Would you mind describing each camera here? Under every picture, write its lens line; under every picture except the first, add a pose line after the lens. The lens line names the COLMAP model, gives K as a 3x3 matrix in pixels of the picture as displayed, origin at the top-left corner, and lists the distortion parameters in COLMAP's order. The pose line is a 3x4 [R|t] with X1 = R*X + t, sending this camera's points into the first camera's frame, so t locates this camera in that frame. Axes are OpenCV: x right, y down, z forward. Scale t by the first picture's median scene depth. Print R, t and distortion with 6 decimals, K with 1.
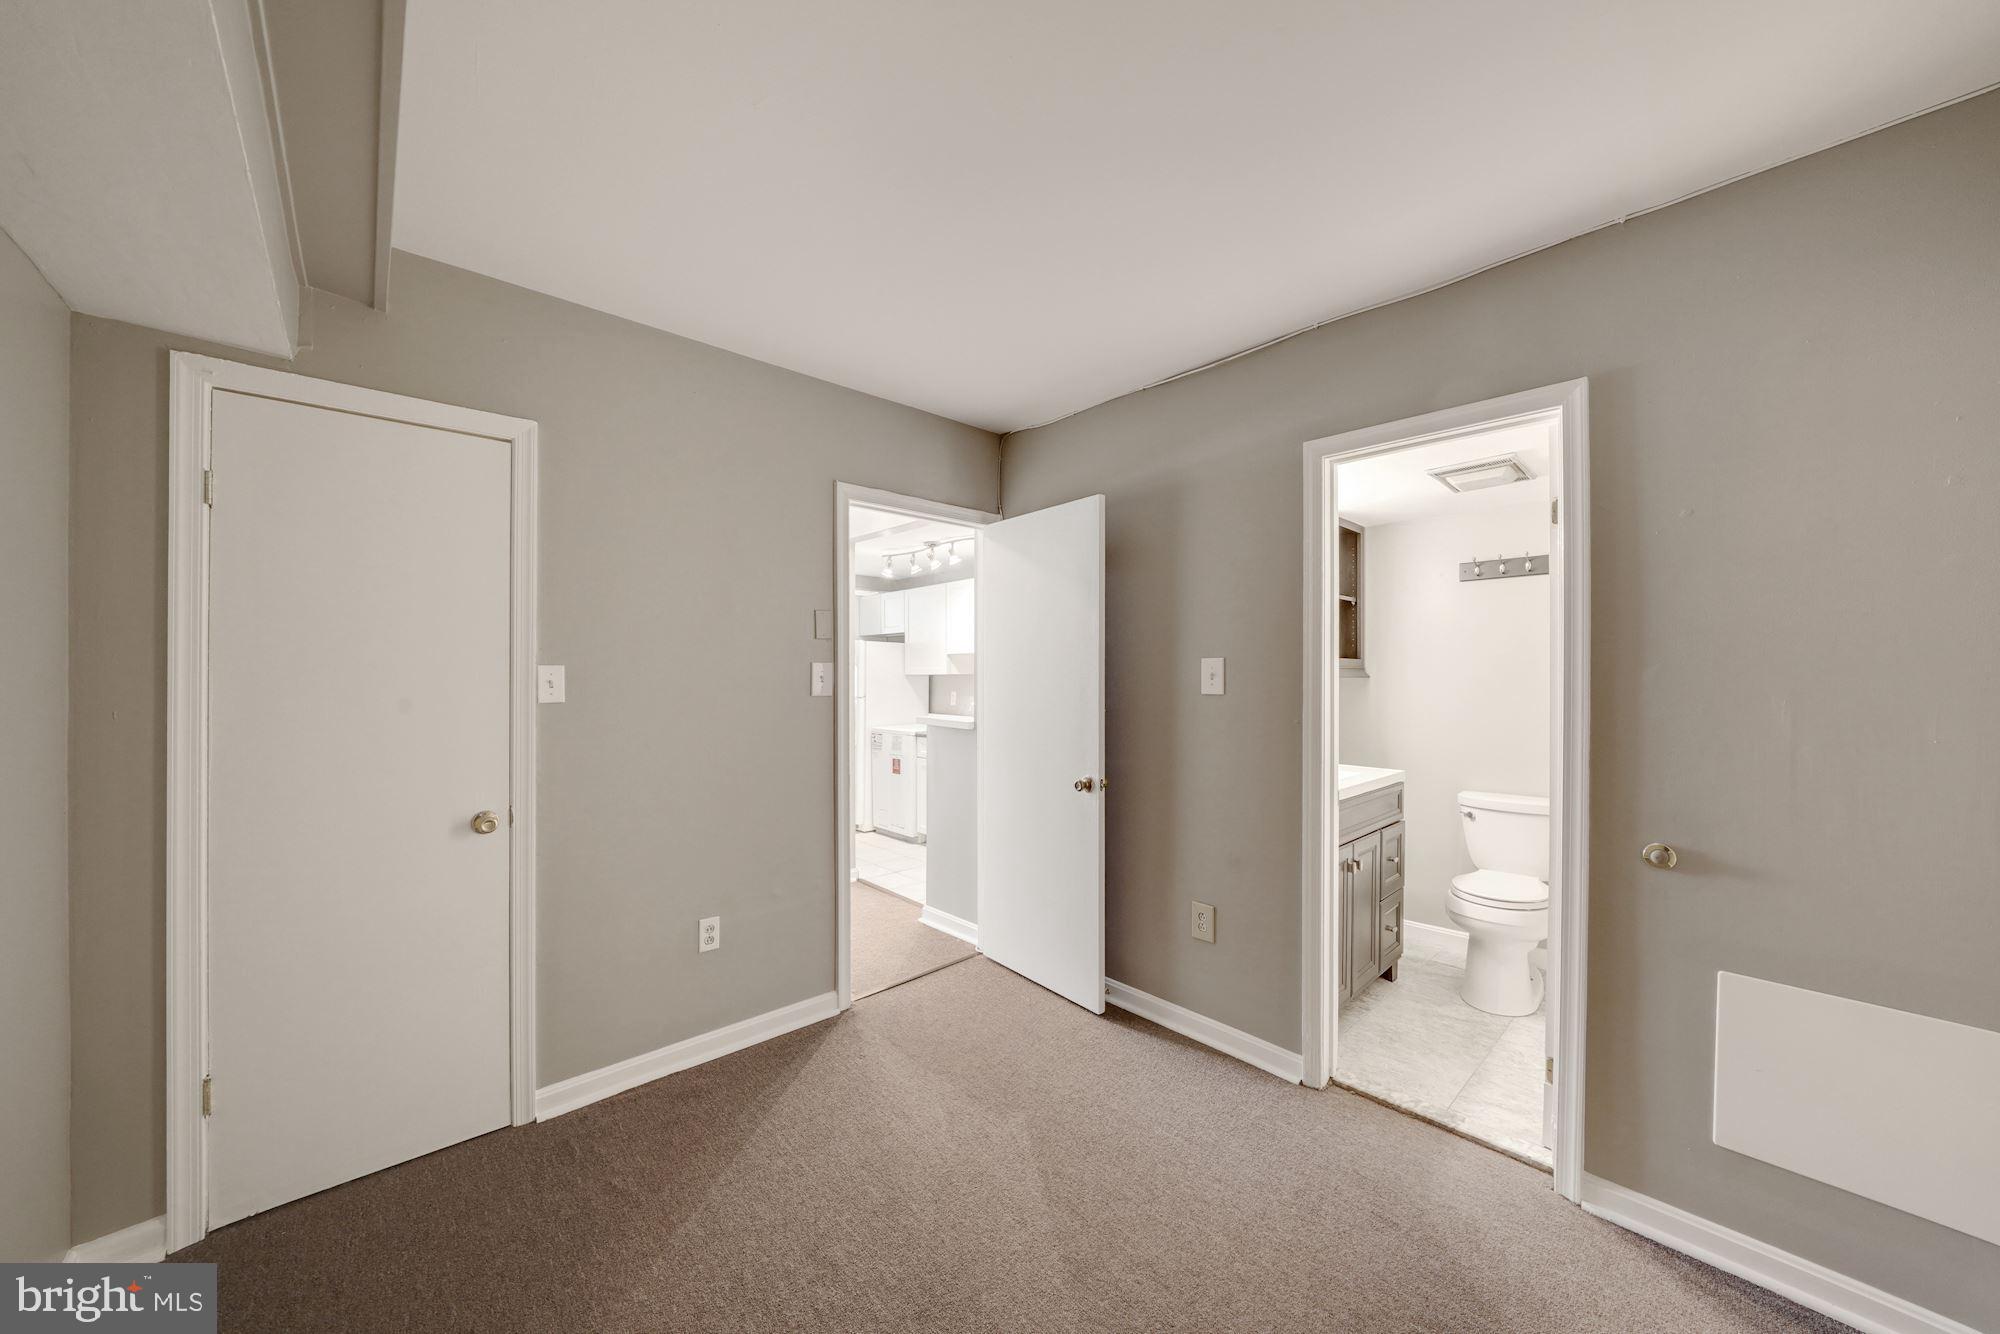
lens RADIAL K [[694.5, 0, 1004.8], [0, 694.5, 674.3], [0, 0, 1]] dist [-0.024632, 0.006086]
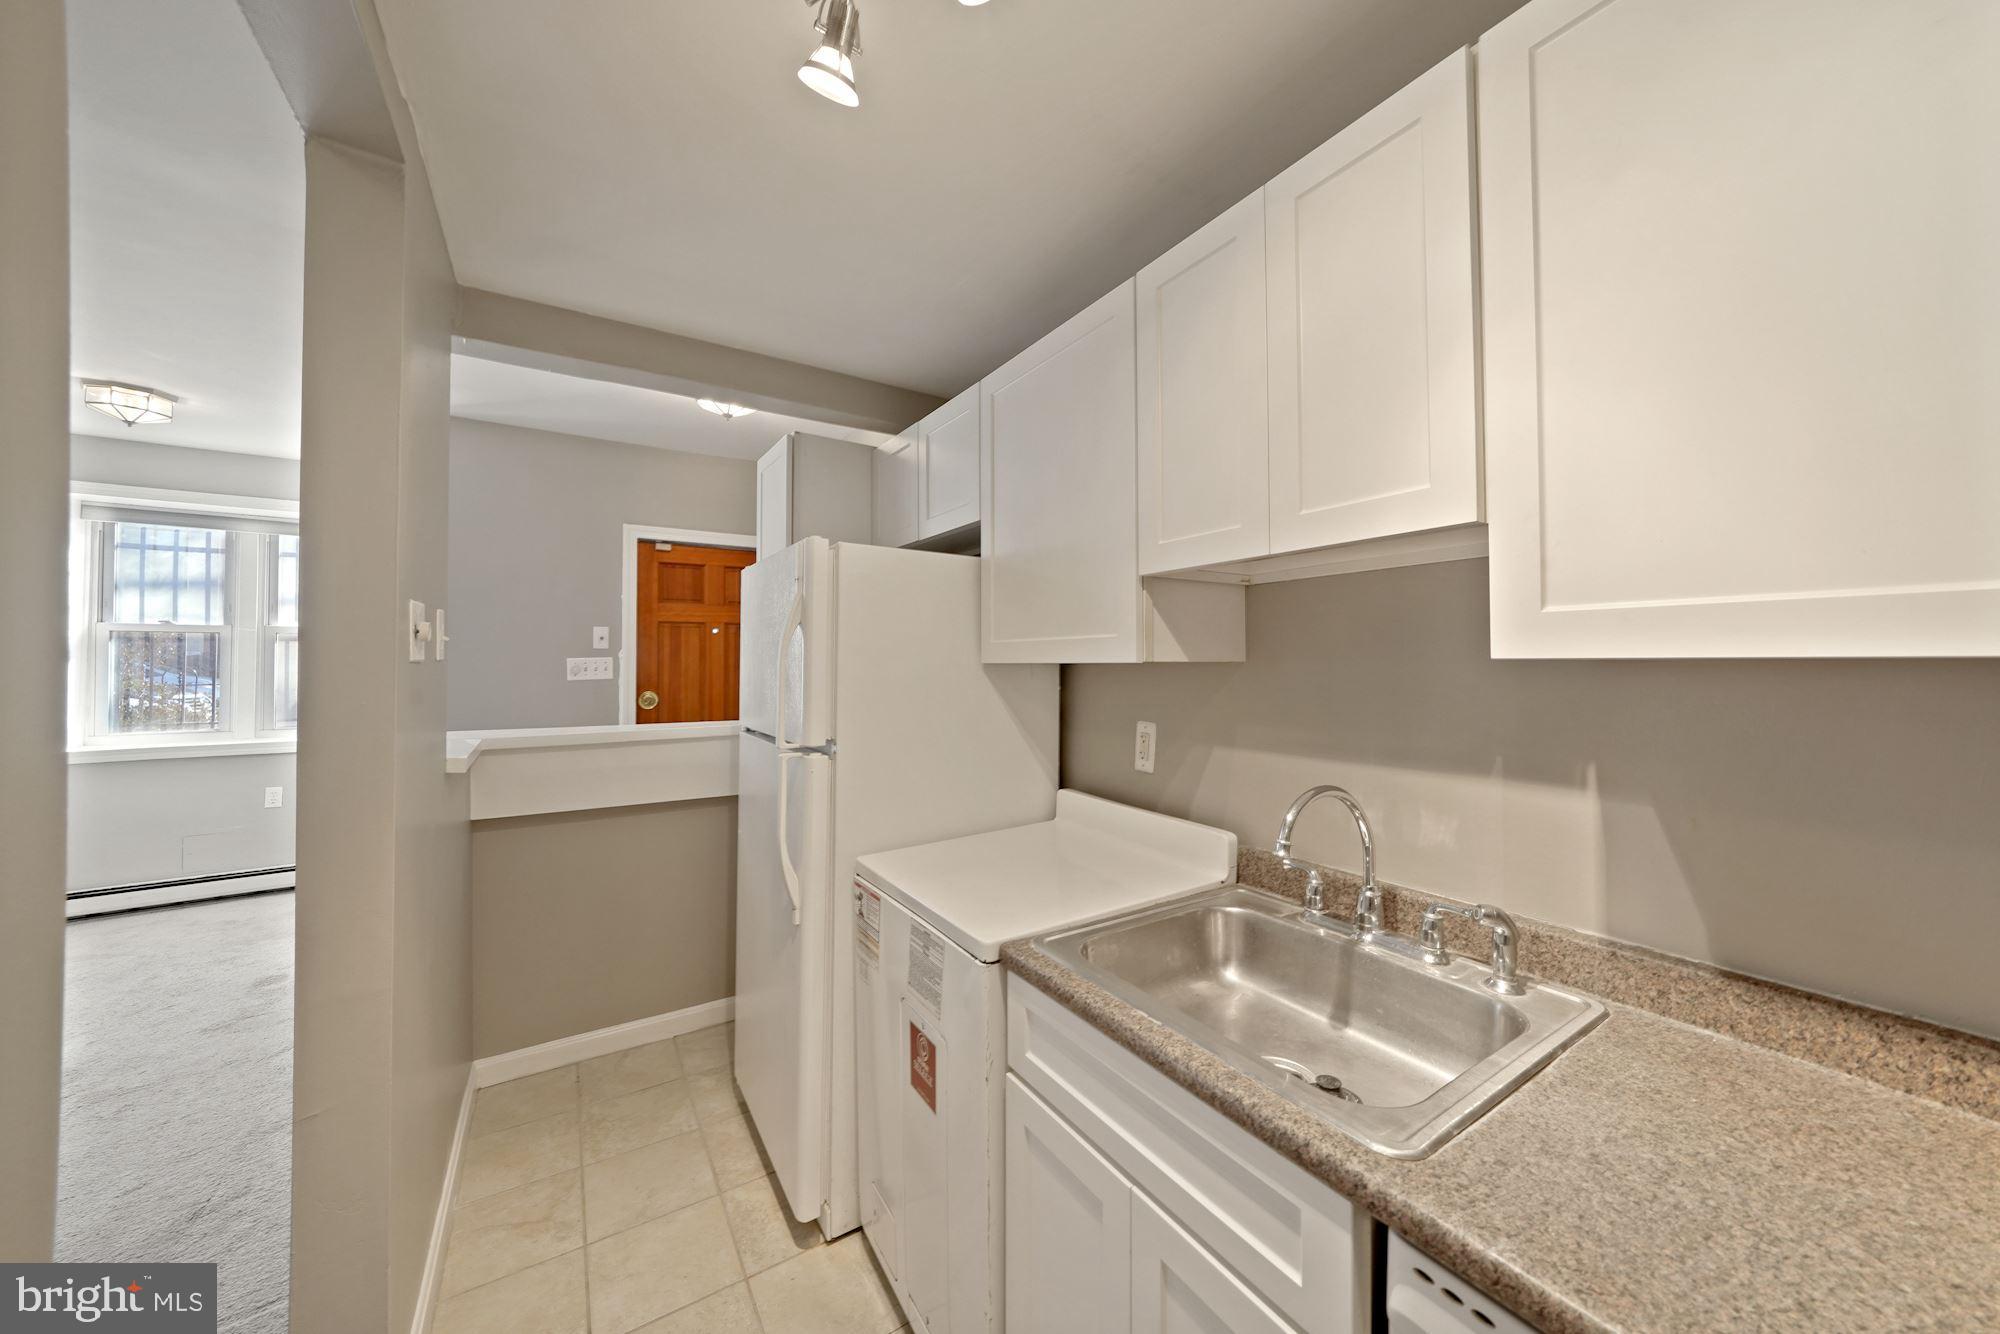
lens RADIAL K [[691.2, 0, 1020.9], [0, 691.2, 648.1], [0, 0, 1]] dist [-0.013870, -0.000022]
pose [[0.986690, -0.005244, -0.162526, -0.084466], [0.002420, 0.999843, -0.017573, -0.001149], [0.162592, 0.016945, 0.986548, 0.758254]]
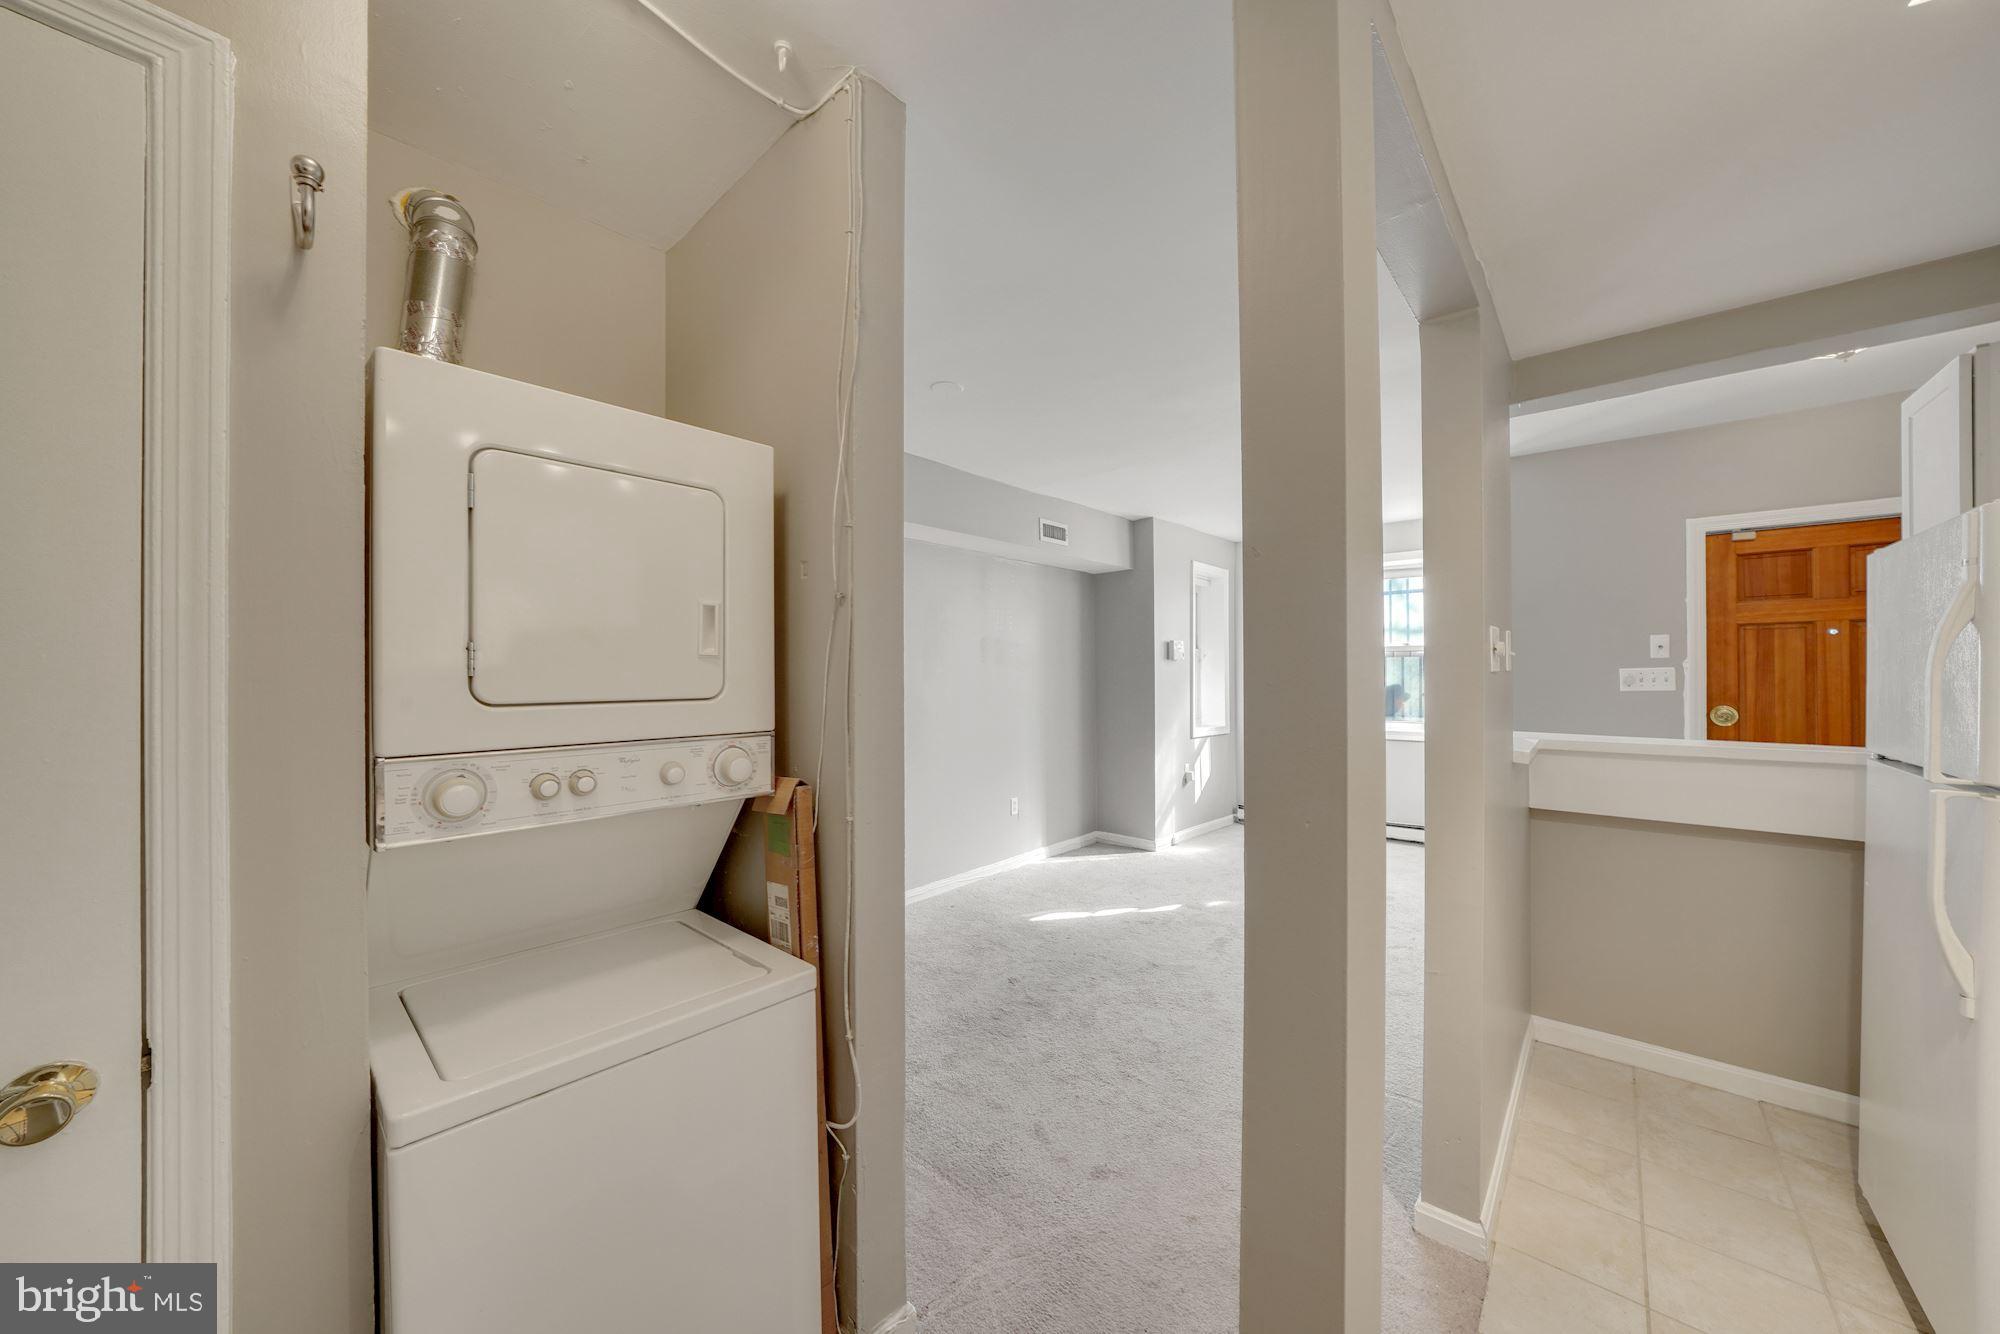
lens RADIAL K [[694.5, 0, 1004.8], [0, 694.5, 674.3], [0, 0, 1]] dist [-0.024632, 0.006086]
pose [[0.094858, -0.000943, -0.995490, -0.038984], [0.005421, 0.999985, -0.000431, -0.001350], [0.995476, -0.005356, 0.094861, 0.704406]]
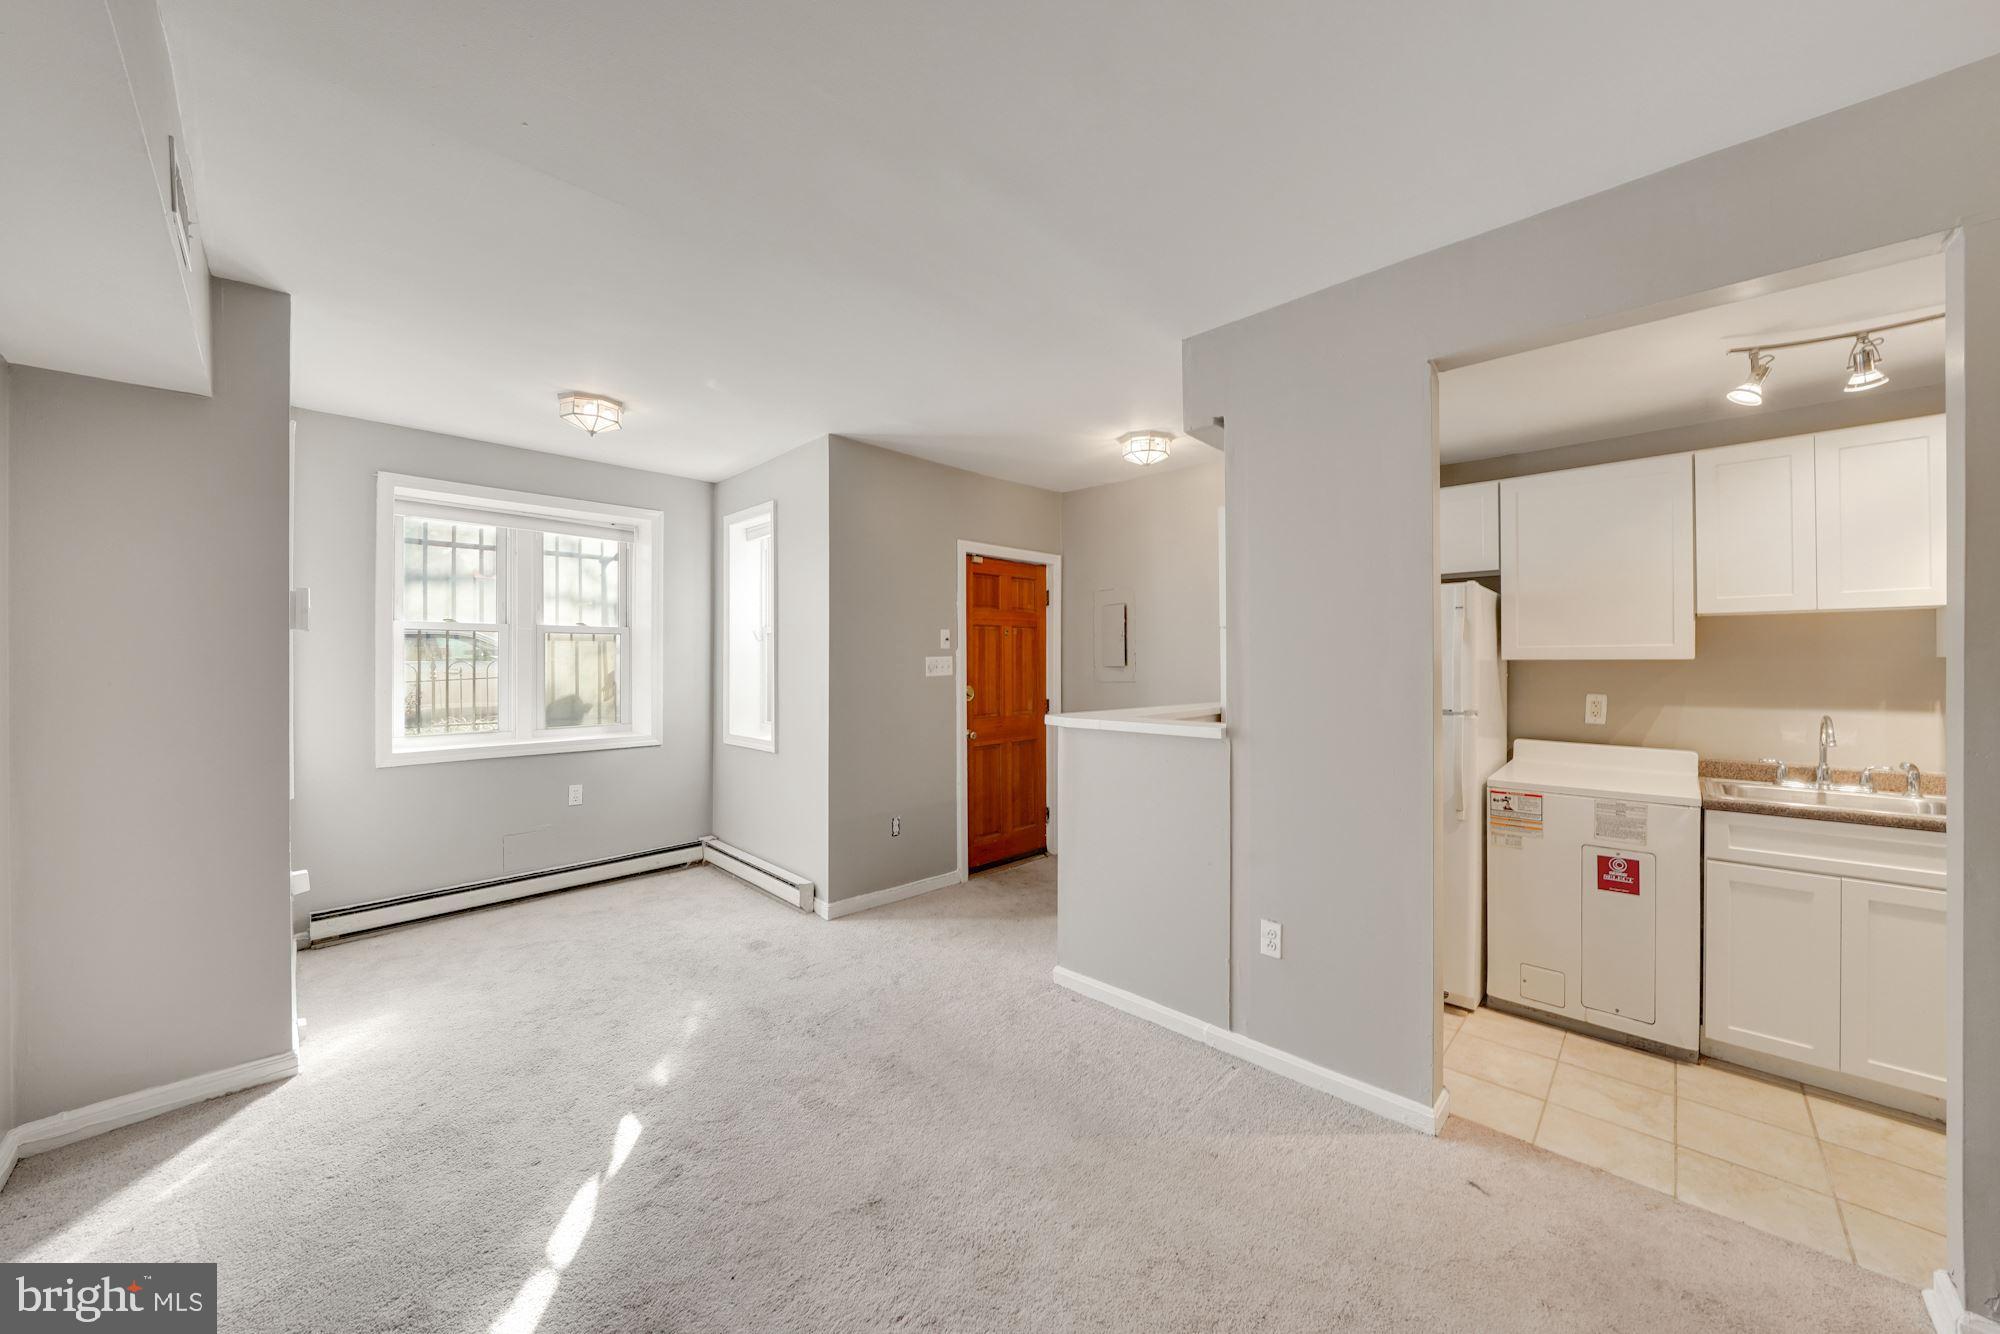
lens RADIAL K [[712.4, 0, 994.4], [0, 712.4, 661.5], [0, 0, 1]] dist [-0.013377, 0.000016]
pose [[0.998809, -0.004072, 0.048613, -0.543641], [0.003909, 0.999986, 0.003440, -0.001419], [-0.048627, -0.003246, 0.998812, 0.572430]]
